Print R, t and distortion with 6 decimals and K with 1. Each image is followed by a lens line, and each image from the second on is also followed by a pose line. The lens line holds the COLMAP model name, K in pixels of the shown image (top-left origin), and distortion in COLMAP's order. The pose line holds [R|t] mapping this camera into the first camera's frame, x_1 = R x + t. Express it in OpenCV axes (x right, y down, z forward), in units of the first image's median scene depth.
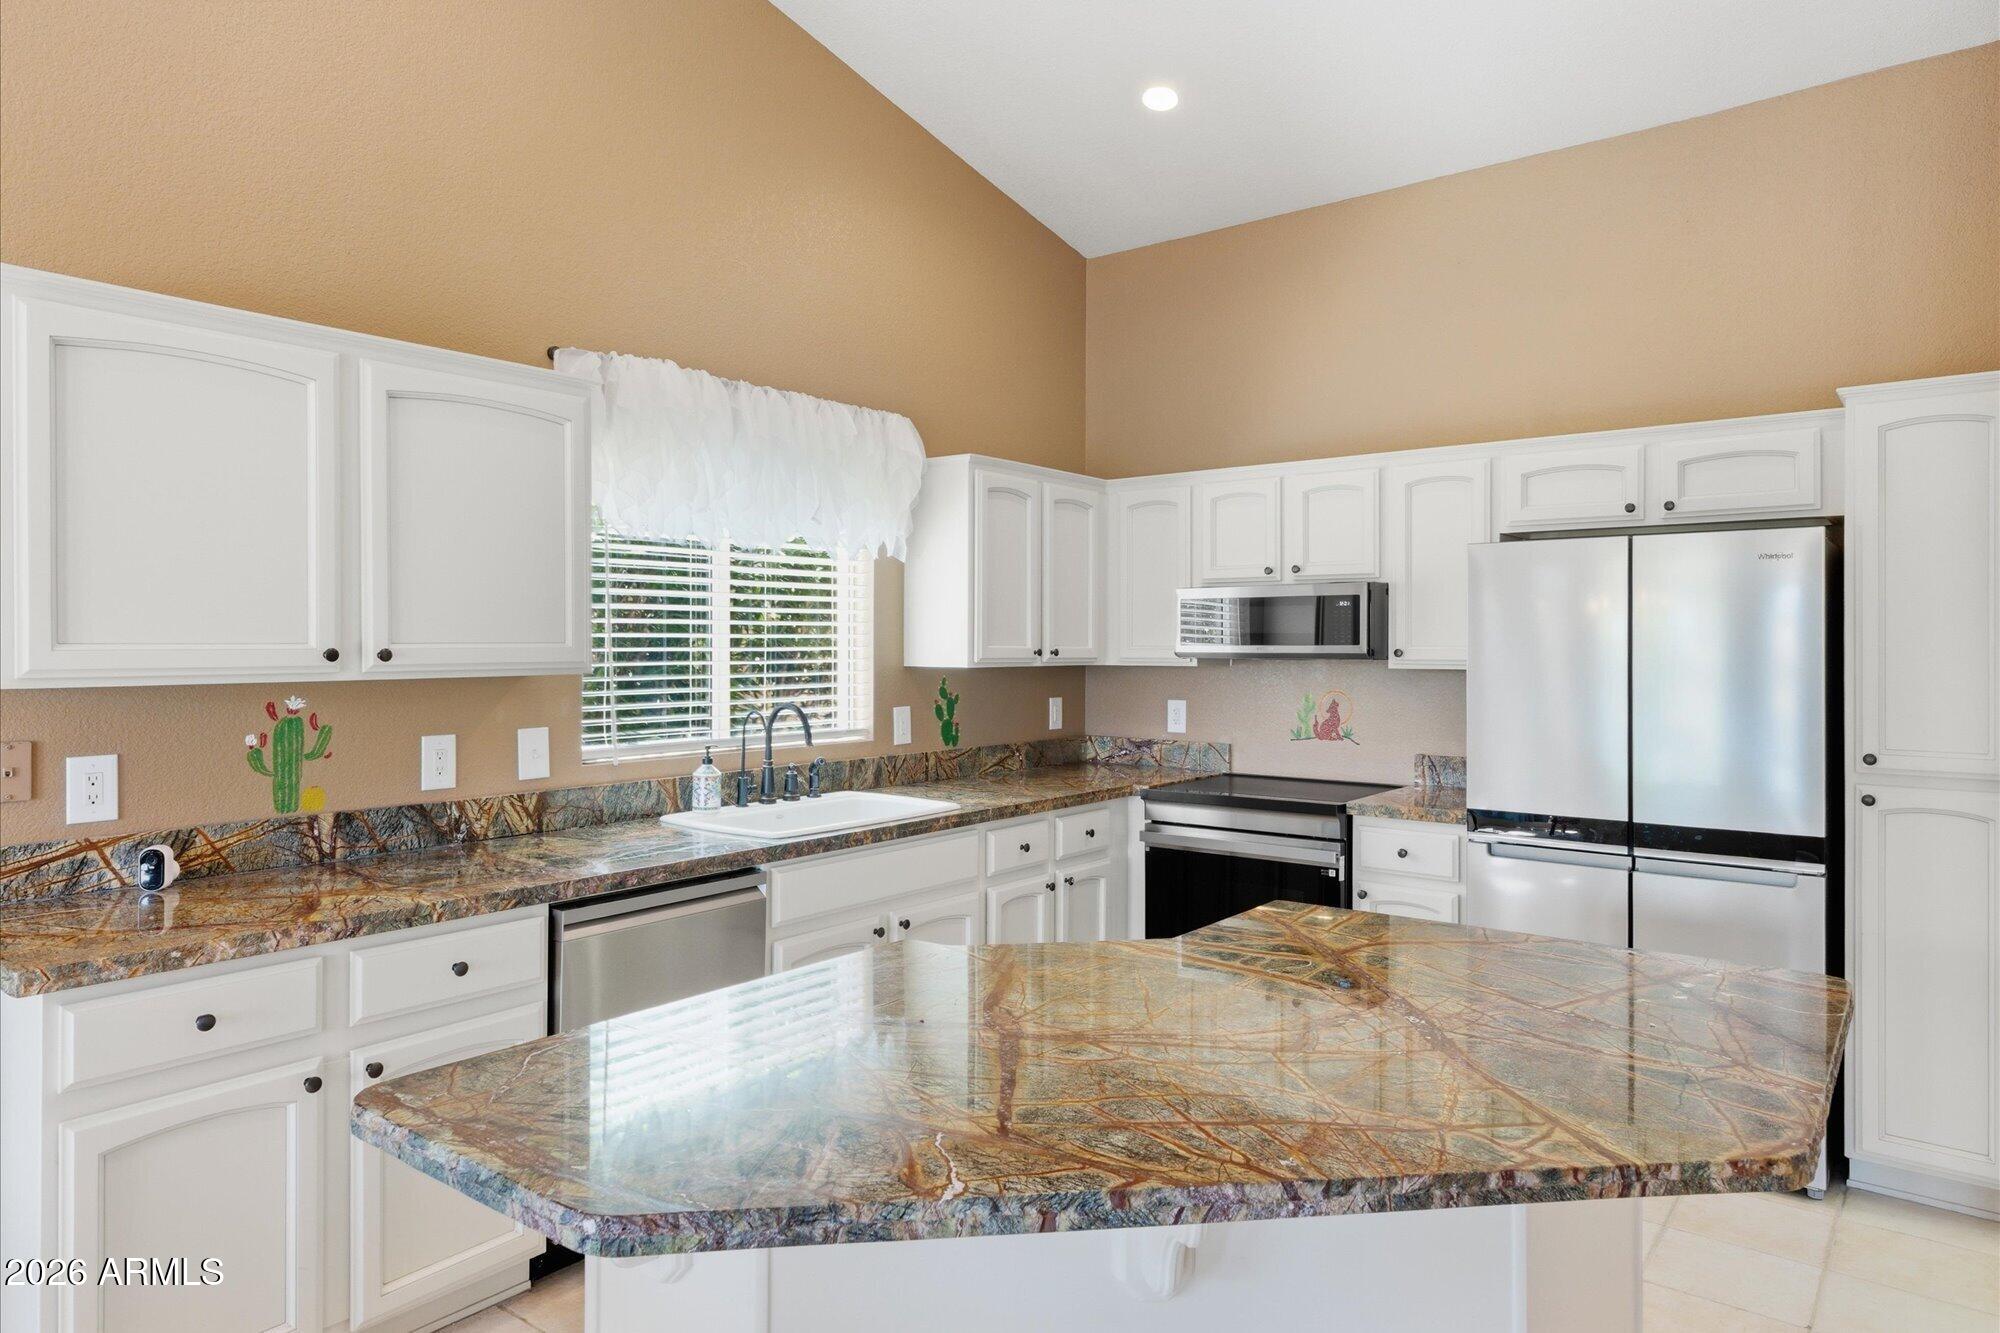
lens RADIAL K [[1261.3, 0, 922.3], [0, 1261.3, 647.6], [0, 0, 1]] dist [0.025022, 0.001504]
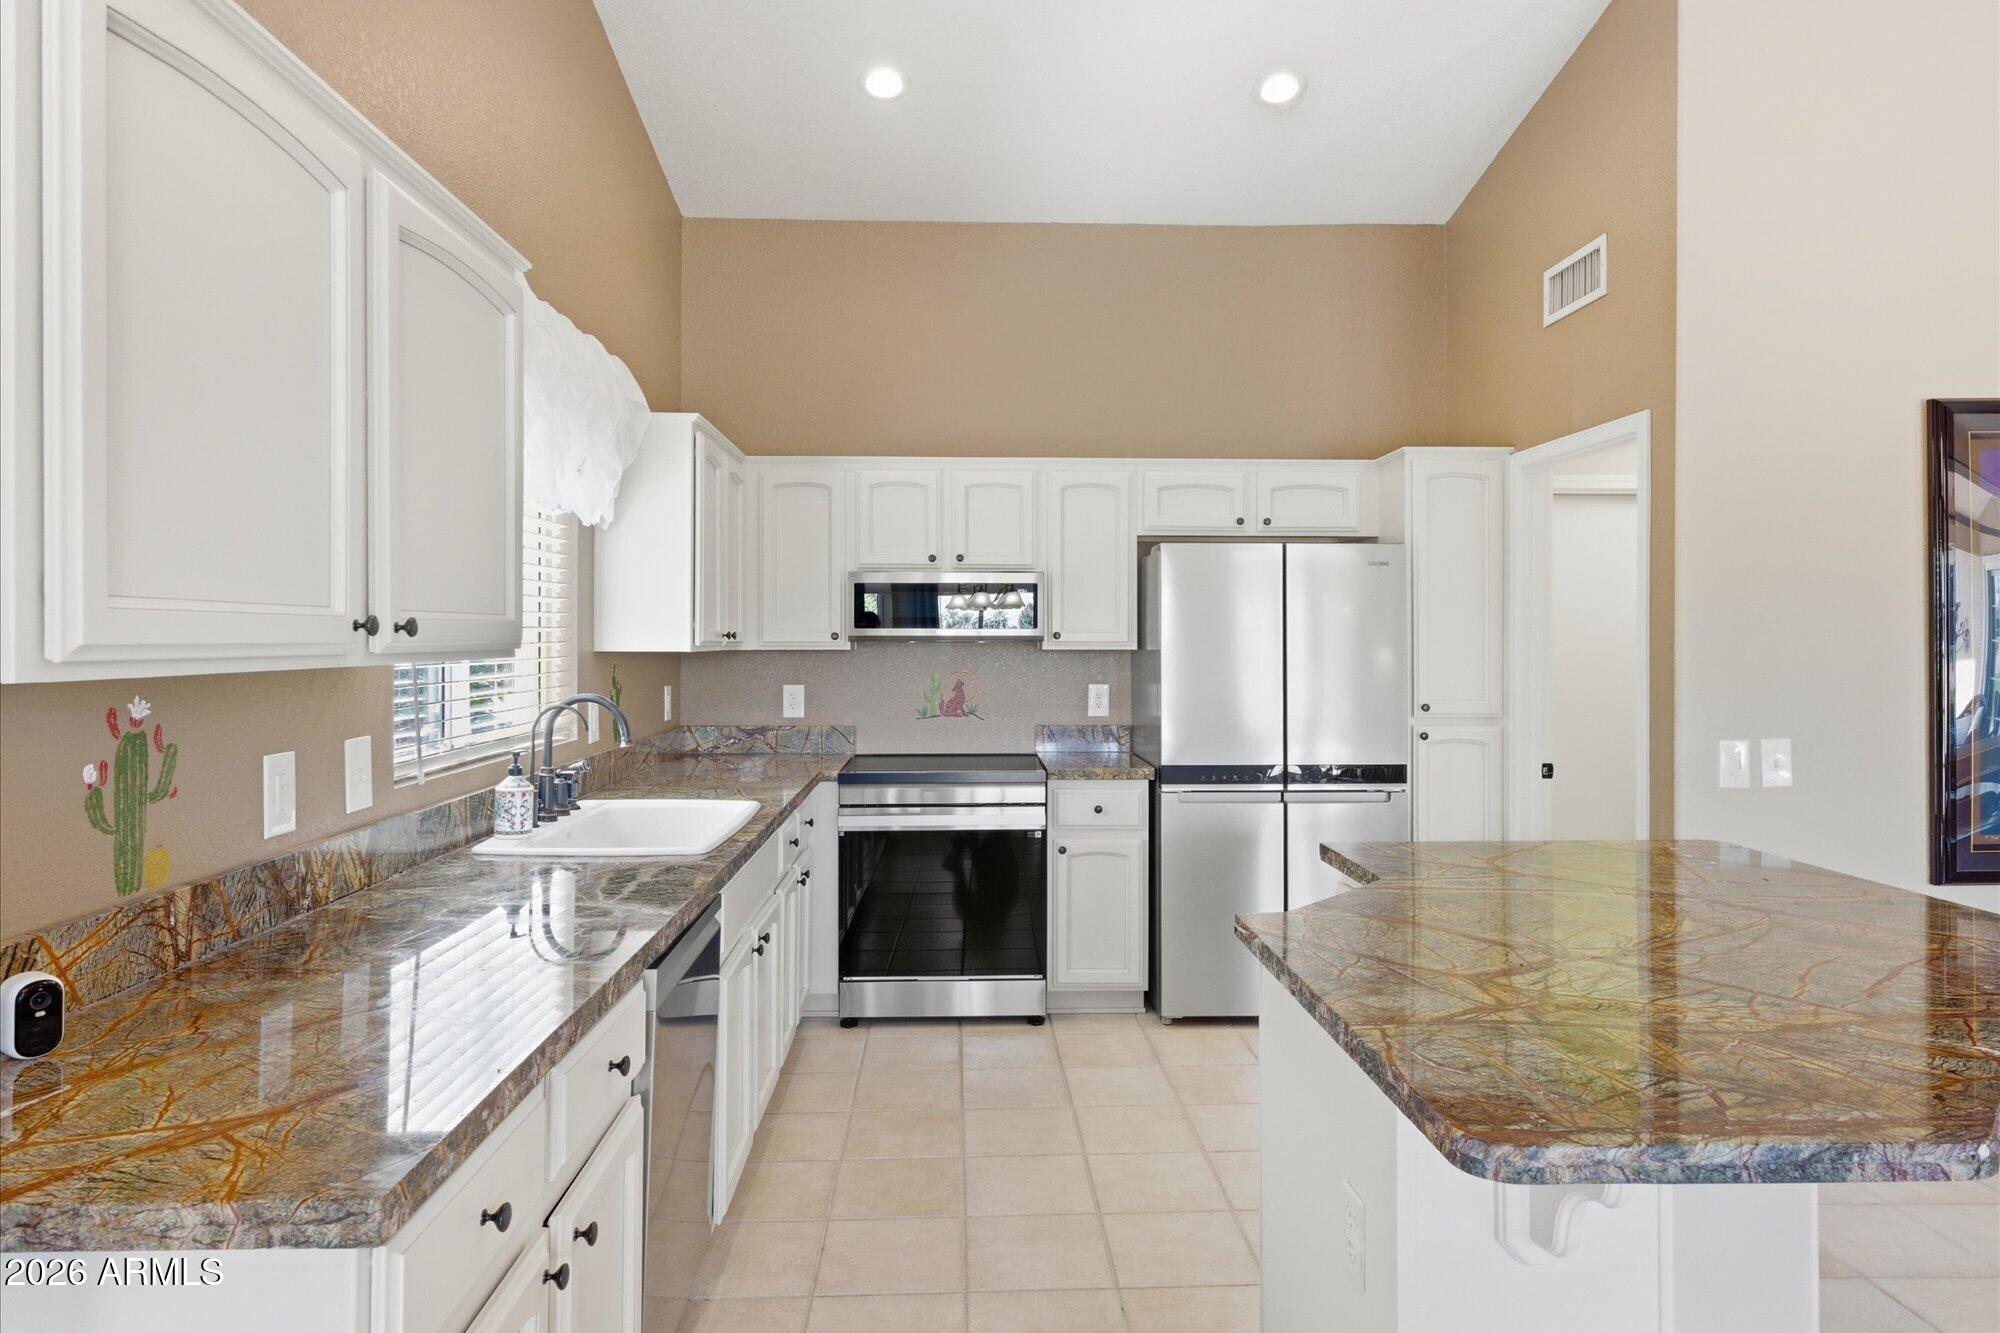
lens RADIAL K [[1261.3, 0, 971.5], [0, 1261.3, 640.7], [0, 0, 1]] dist [0.025022, 0.001504]
pose [[0.741586, -0.000765, 0.670858, -0.495615], [0.001314, 0.999999, -0.000313, 0.010366], [-0.670857, 0.001114, 0.741586, 0.239550]]
